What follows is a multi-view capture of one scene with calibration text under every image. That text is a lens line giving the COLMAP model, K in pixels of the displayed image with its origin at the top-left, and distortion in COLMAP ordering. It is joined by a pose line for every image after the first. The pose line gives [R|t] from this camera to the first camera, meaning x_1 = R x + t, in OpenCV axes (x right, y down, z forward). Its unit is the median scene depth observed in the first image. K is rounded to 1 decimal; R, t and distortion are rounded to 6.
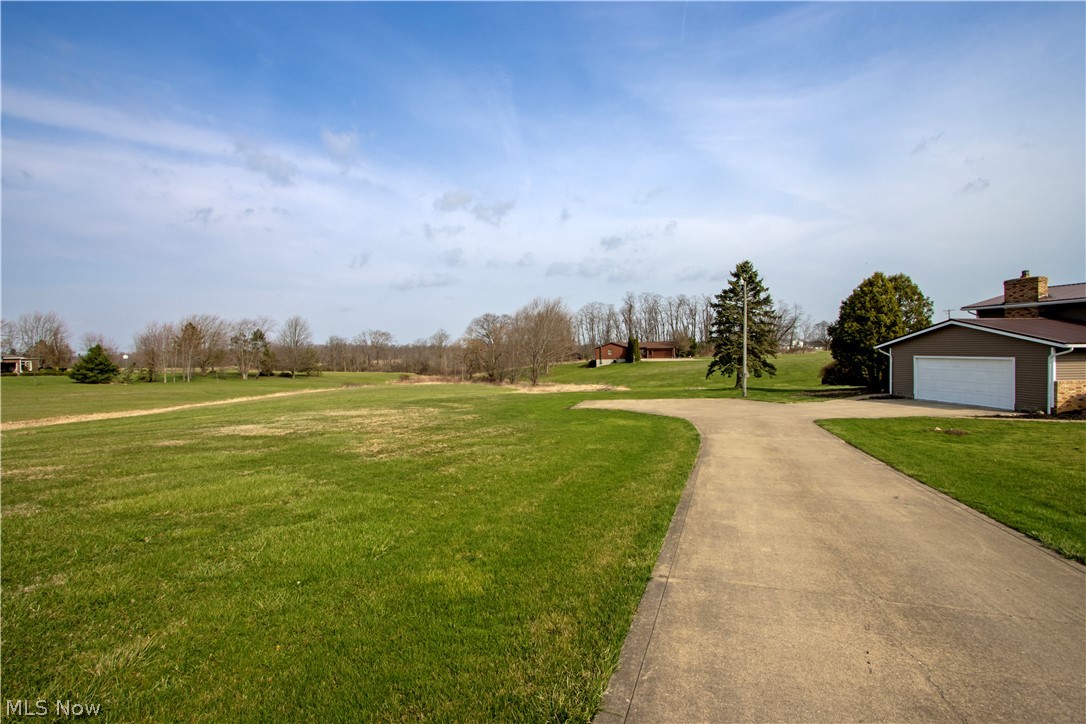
lens RADIAL K [[503.4, 0, 543.4], [0, 503.4, 355.3], [0, 0, 1]] dist [-0.017881, 0.000094]
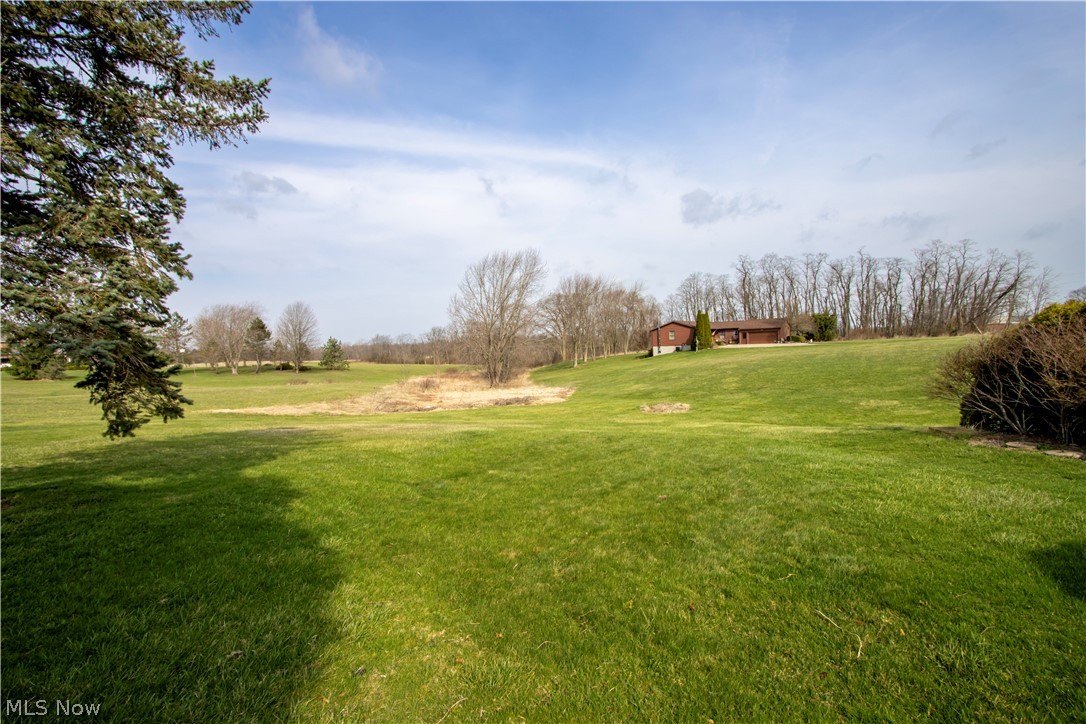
lens RADIAL K [[503.4, 0, 543.4], [0, 503.4, 355.3], [0, 0, 1]] dist [-0.017881, 0.000094]
pose [[0.947511, -0.009380, -0.319586, 0.183137], [0.015165, 0.999763, 0.015619, 0.007034], [0.319363, -0.019646, 0.947429, 0.302955]]
